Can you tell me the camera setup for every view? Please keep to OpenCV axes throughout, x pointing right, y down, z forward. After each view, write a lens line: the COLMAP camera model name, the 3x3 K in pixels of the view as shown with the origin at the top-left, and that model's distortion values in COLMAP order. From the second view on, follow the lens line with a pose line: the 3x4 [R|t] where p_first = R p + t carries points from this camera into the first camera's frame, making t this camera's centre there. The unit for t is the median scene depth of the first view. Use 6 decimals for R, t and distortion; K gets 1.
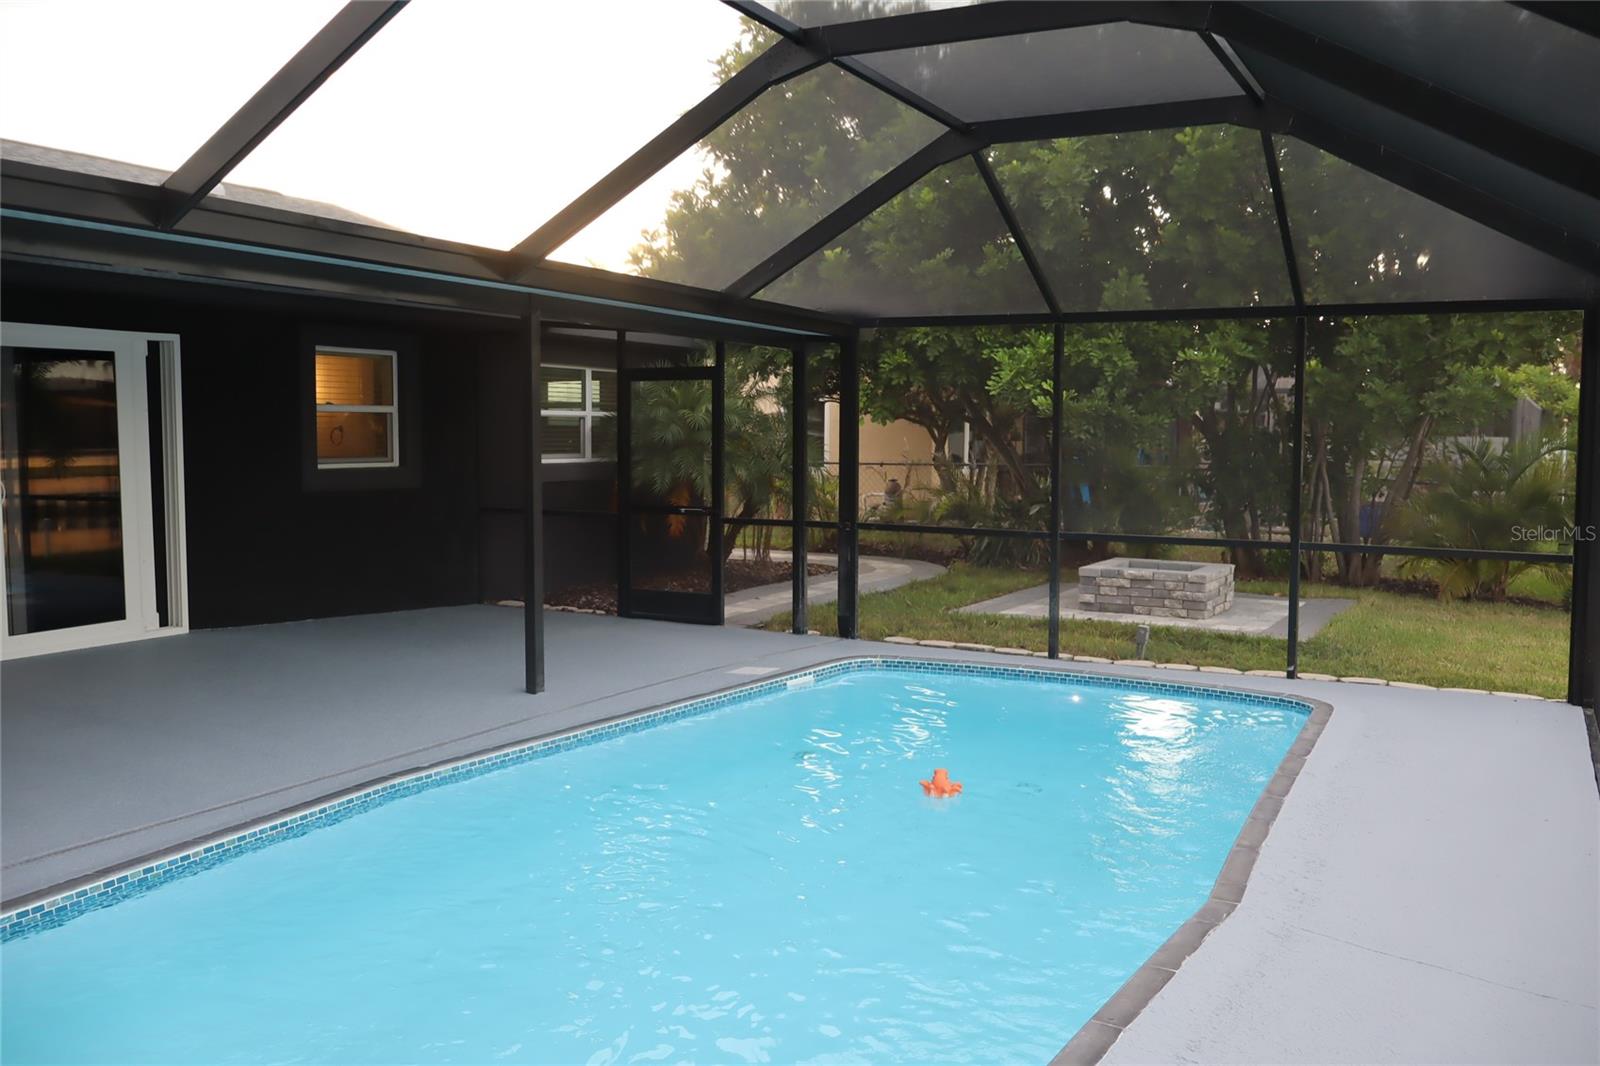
lens RADIAL K [[1353.5, 0, 798.6], [0, 1353.5, 523.9], [0, 0, 1]] dist [0.000395, 0.001653]
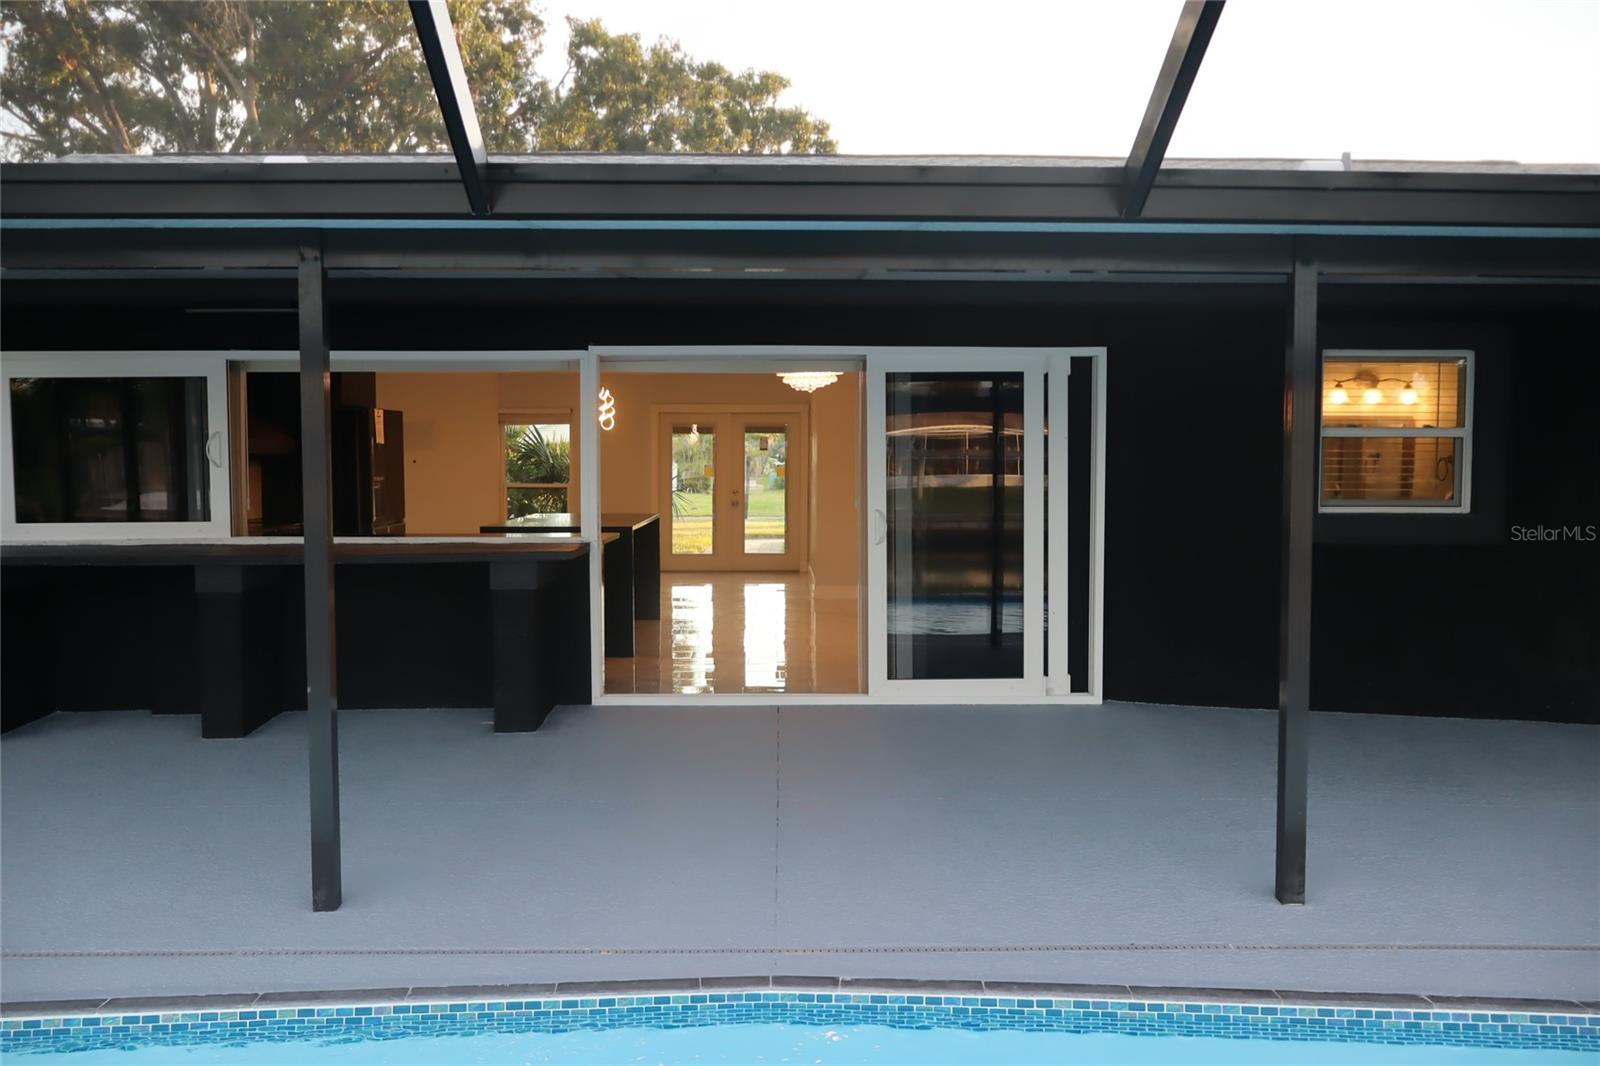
lens RADIAL K [[1345.5, 0, 795.4], [0, 1345.5, 531.1], [0, 0, 1]] dist [0.005602, 0.001235]
pose [[0.490165, 0.046764, -0.870374, 0.179819], [-0.057250, 0.998131, 0.021388, -0.033665], [0.869748, 0.039345, 0.491926, 0.433169]]
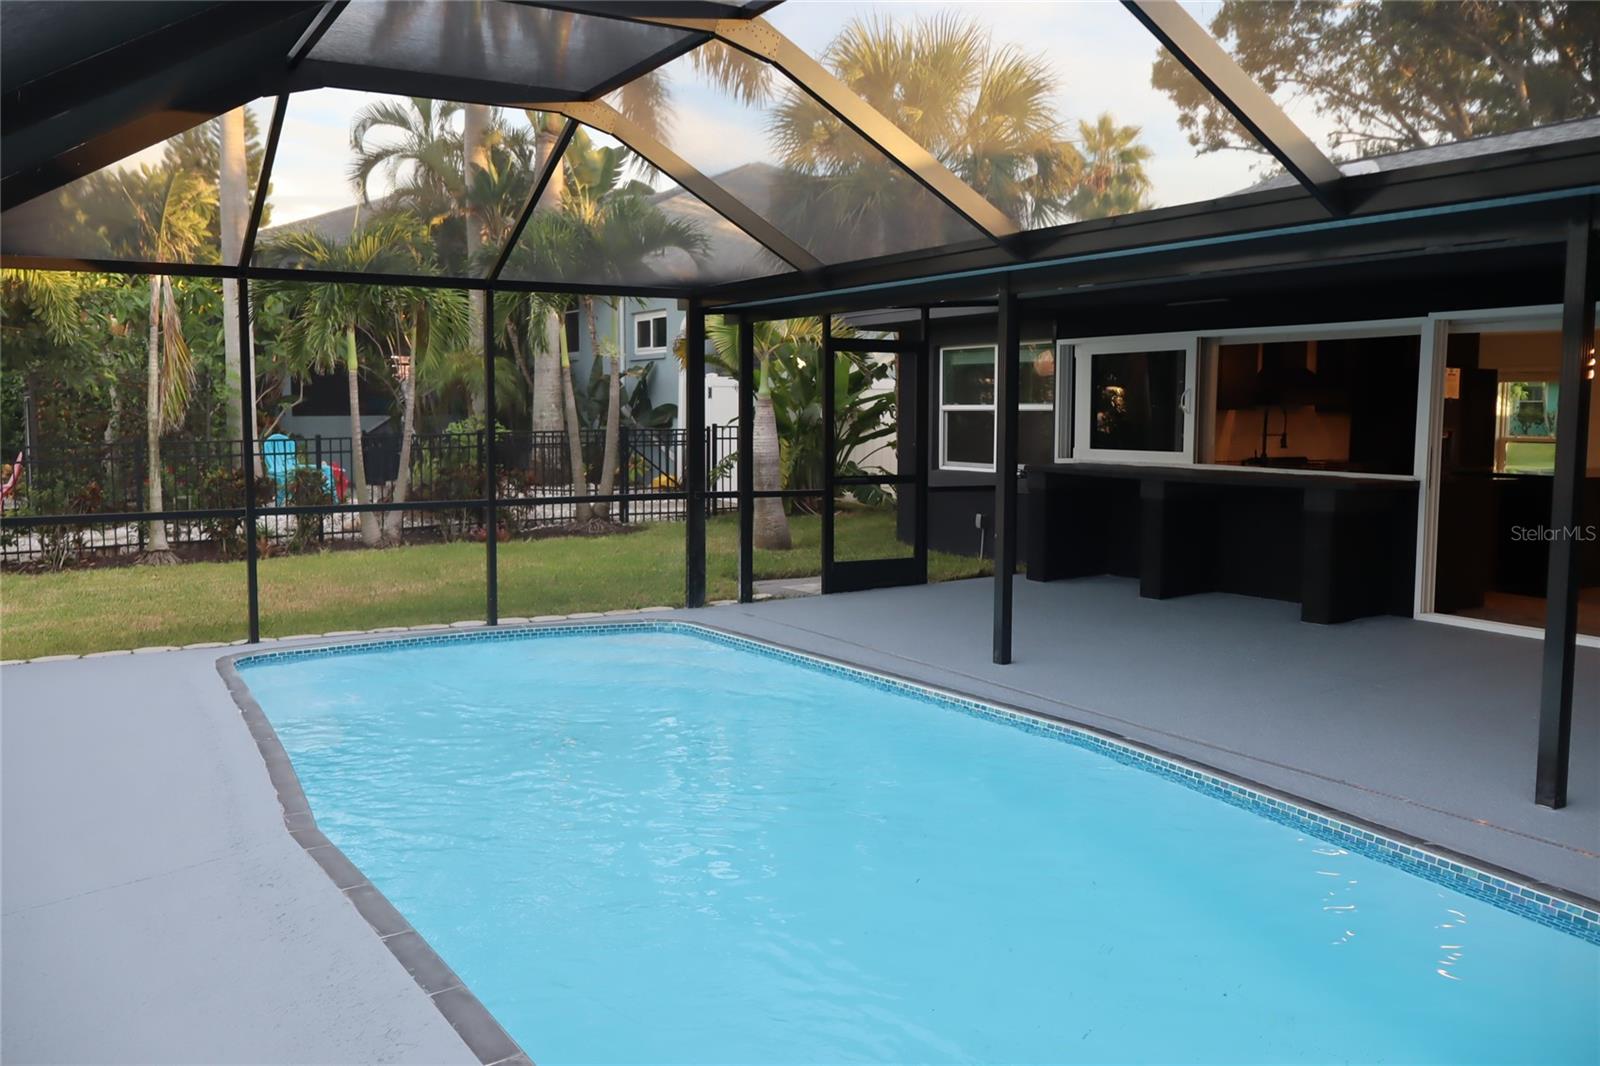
lens RADIAL K [[1348.0, 0, 801.2], [0, 1348.0, 525.0], [0, 0, 1]] dist [-0.002255, -0.000949]
pose [[-0.518648, 0.066428, -0.852403, 0.466650], [-0.065921, 0.990903, 0.117331, -0.054701], [0.852443, 0.117044, -0.509551, 0.857286]]
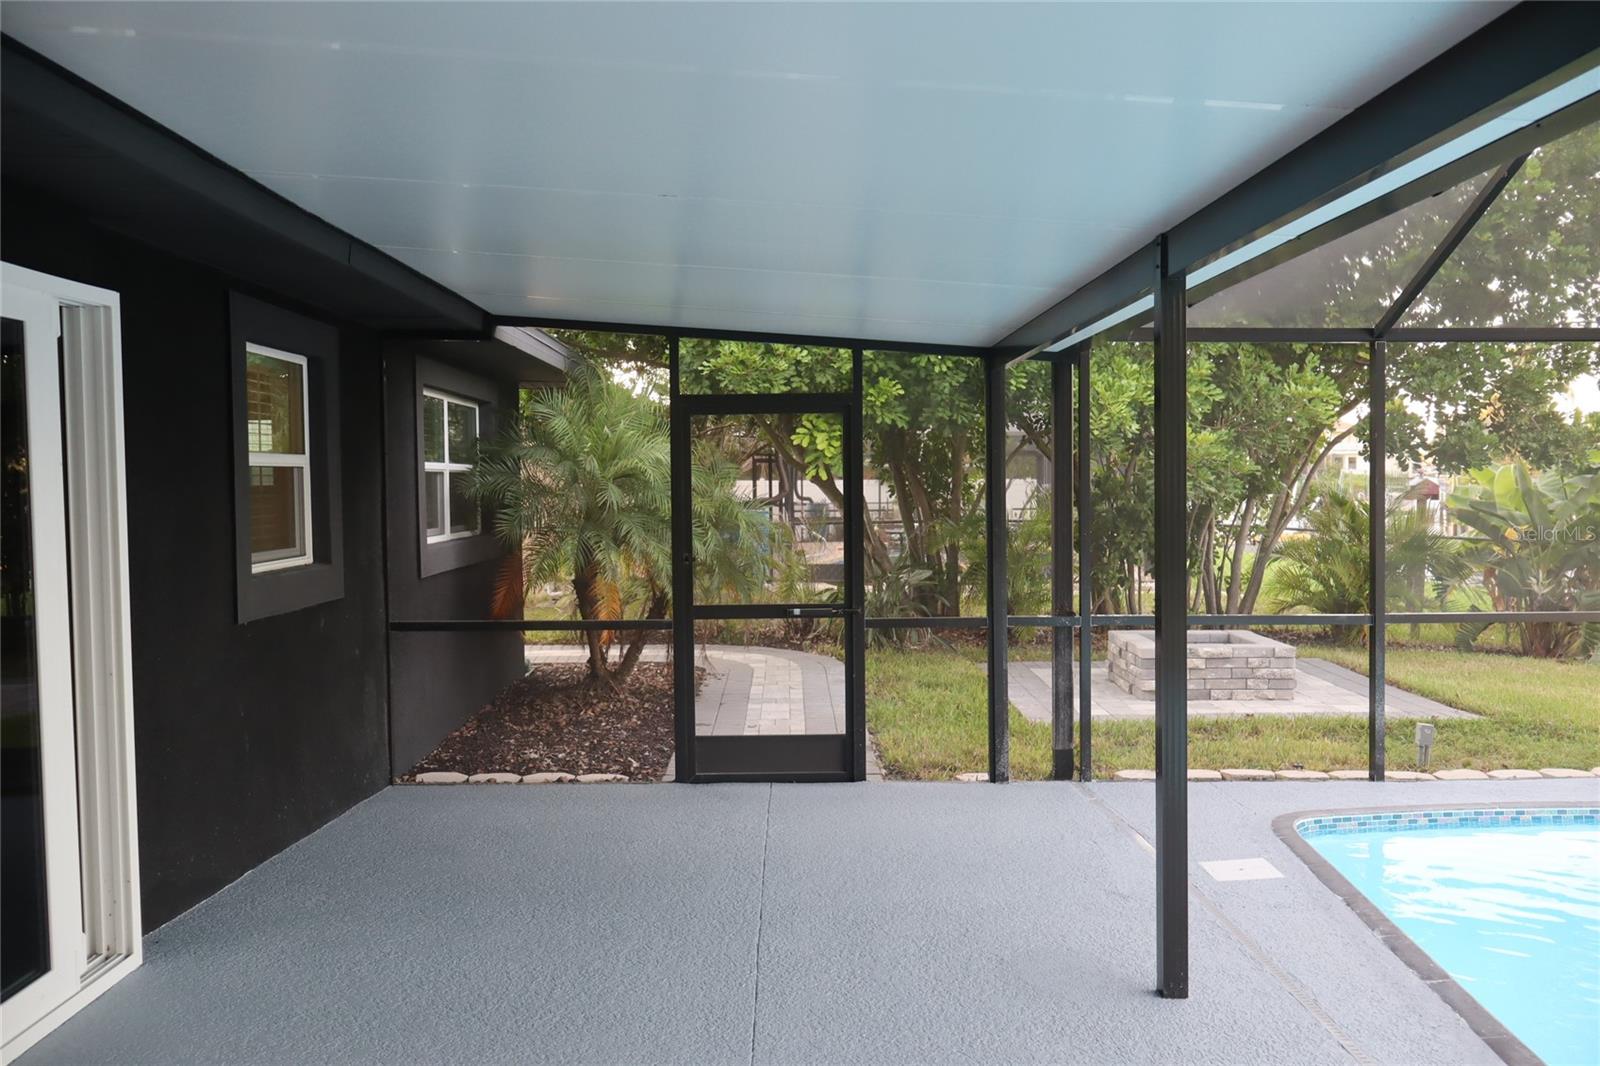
lens RADIAL K [[1353.5, 0, 798.6], [0, 1353.5, 523.9], [0, 0, 1]] dist [0.000395, 0.001653]
pose [[0.874163, -0.032049, 0.484574, -0.485979], [0.051223, 0.998339, -0.026378, -0.042067], [-0.482924, 0.047881, 0.874352, 0.516234]]
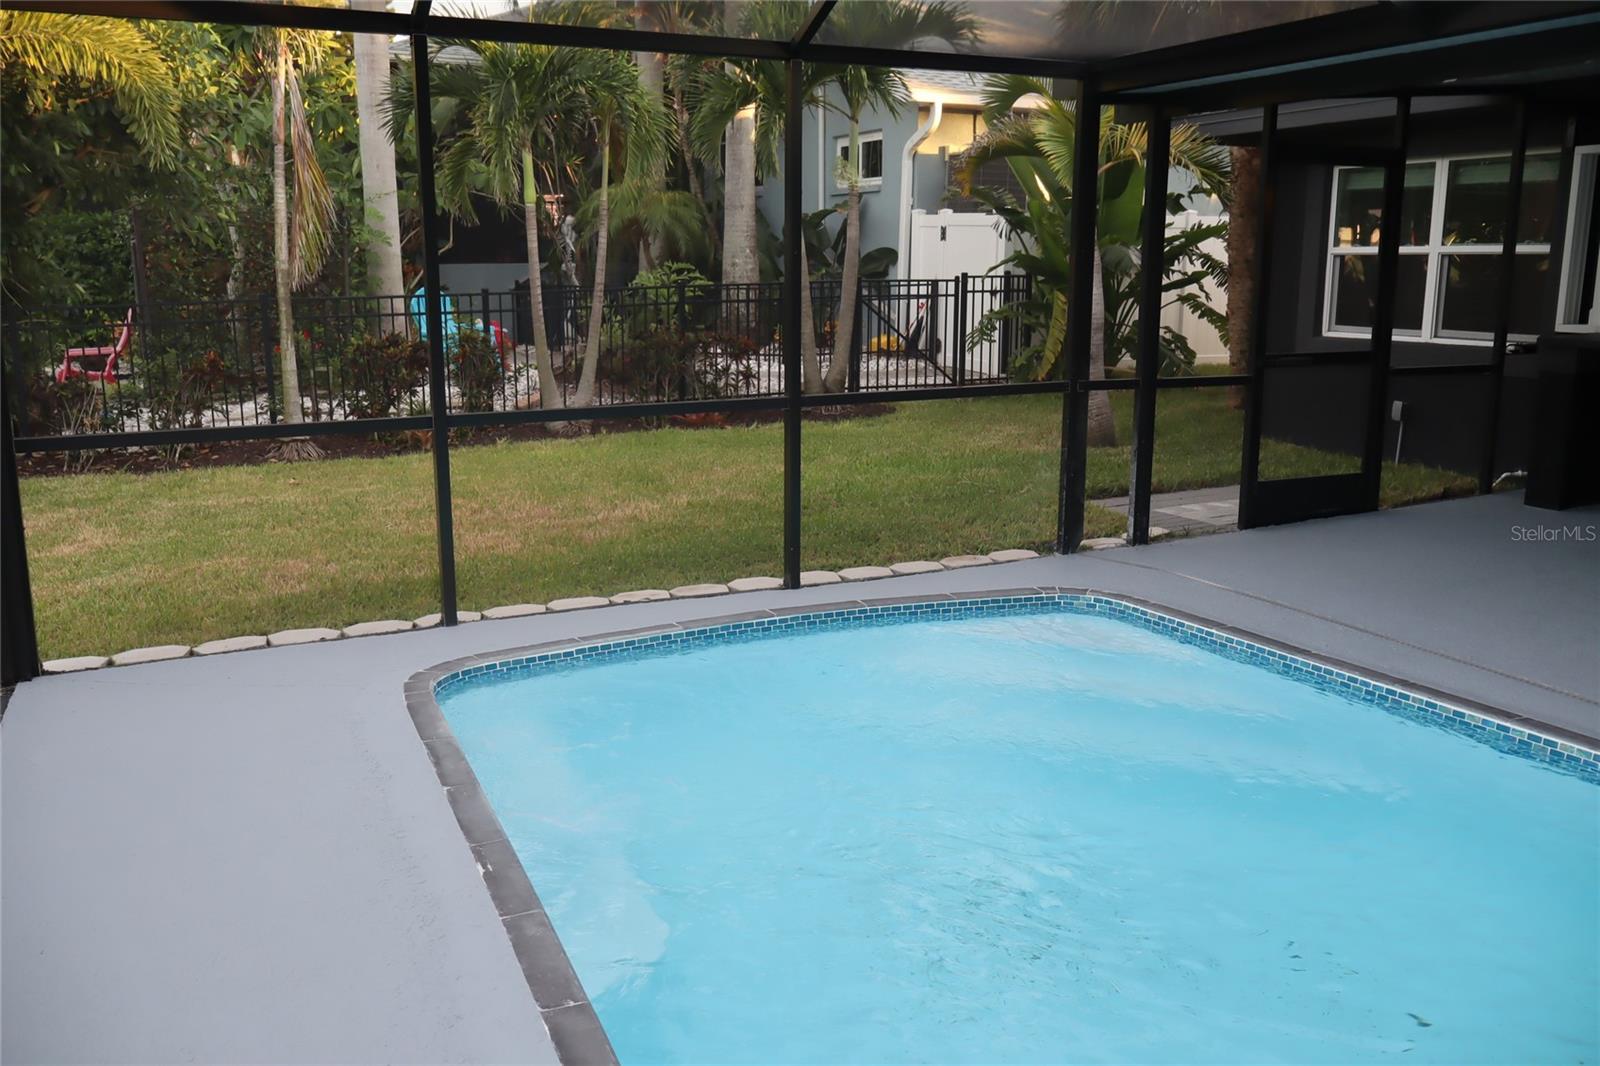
lens RADIAL K [[1353.5, 0, 798.6], [0, 1353.5, 523.9], [0, 0, 1]] dist [0.000395, 0.001653]
pose [[-0.590804, 0.152648, -0.792243, 0.242806], [-0.059812, 0.970950, 0.231685, -0.030897], [0.804595, 0.184266, -0.564511, 0.510705]]
